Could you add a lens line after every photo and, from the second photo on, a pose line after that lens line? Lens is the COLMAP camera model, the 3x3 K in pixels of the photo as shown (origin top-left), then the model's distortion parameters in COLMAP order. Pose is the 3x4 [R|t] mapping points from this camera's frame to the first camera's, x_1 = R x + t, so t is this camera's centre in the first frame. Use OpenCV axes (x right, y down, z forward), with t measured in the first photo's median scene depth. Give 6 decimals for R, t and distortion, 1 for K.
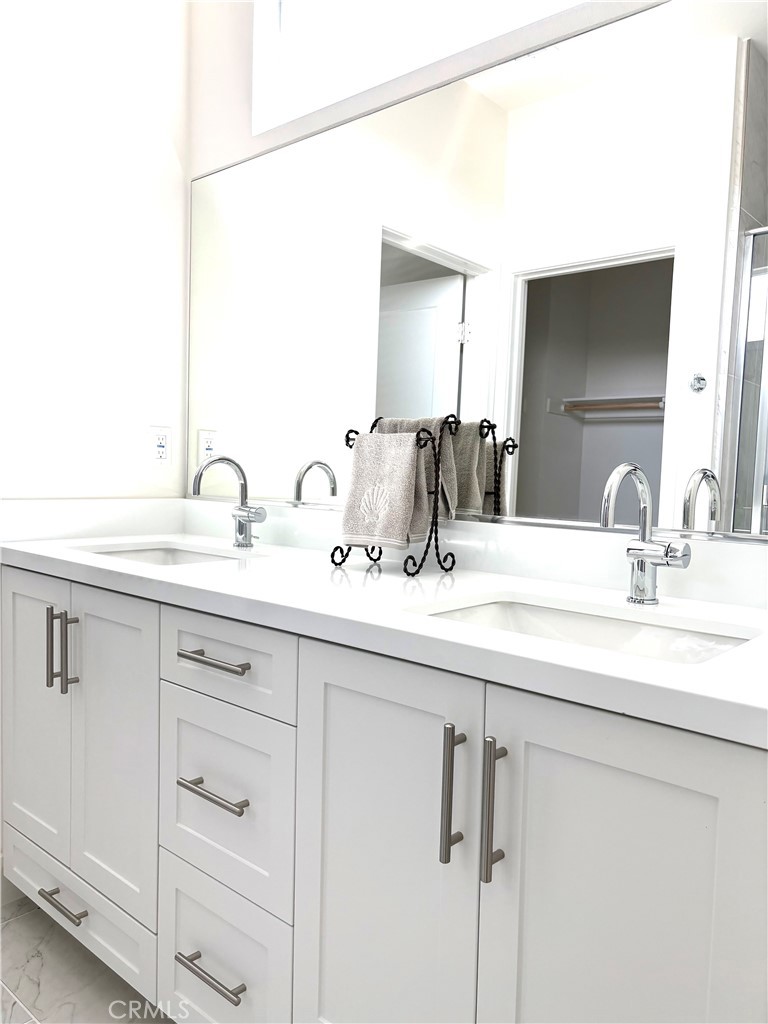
lens RADIAL K [[777.6, 0, 384.0], [0, 777.6, 512.0], [0, 0, 1]] dist [0.011958, -0.001302]
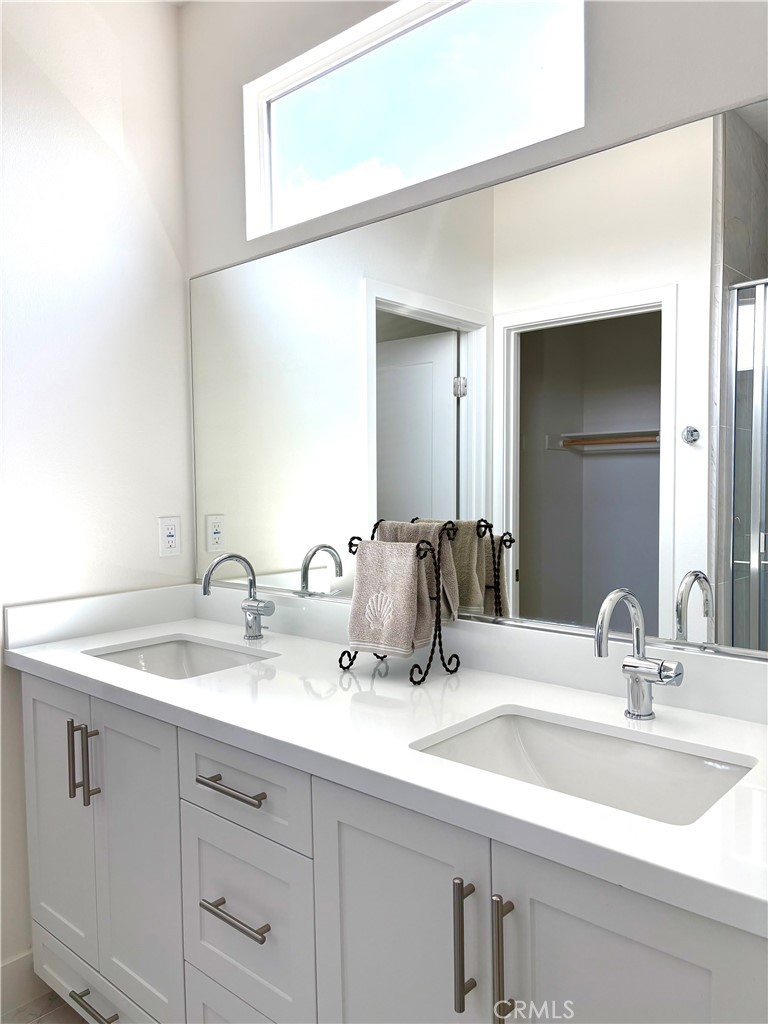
lens RADIAL K [[773.0, 0, 384.0], [0, 773.0, 512.0], [0, 0, 1]] dist [0.014451, -0.013328]
pose [[0.999044, -0.043044, -0.007586, 0.007872], [0.042890, 0.998891, -0.019422, -0.119761], [0.008414, 0.019078, 0.999783, -0.032509]]
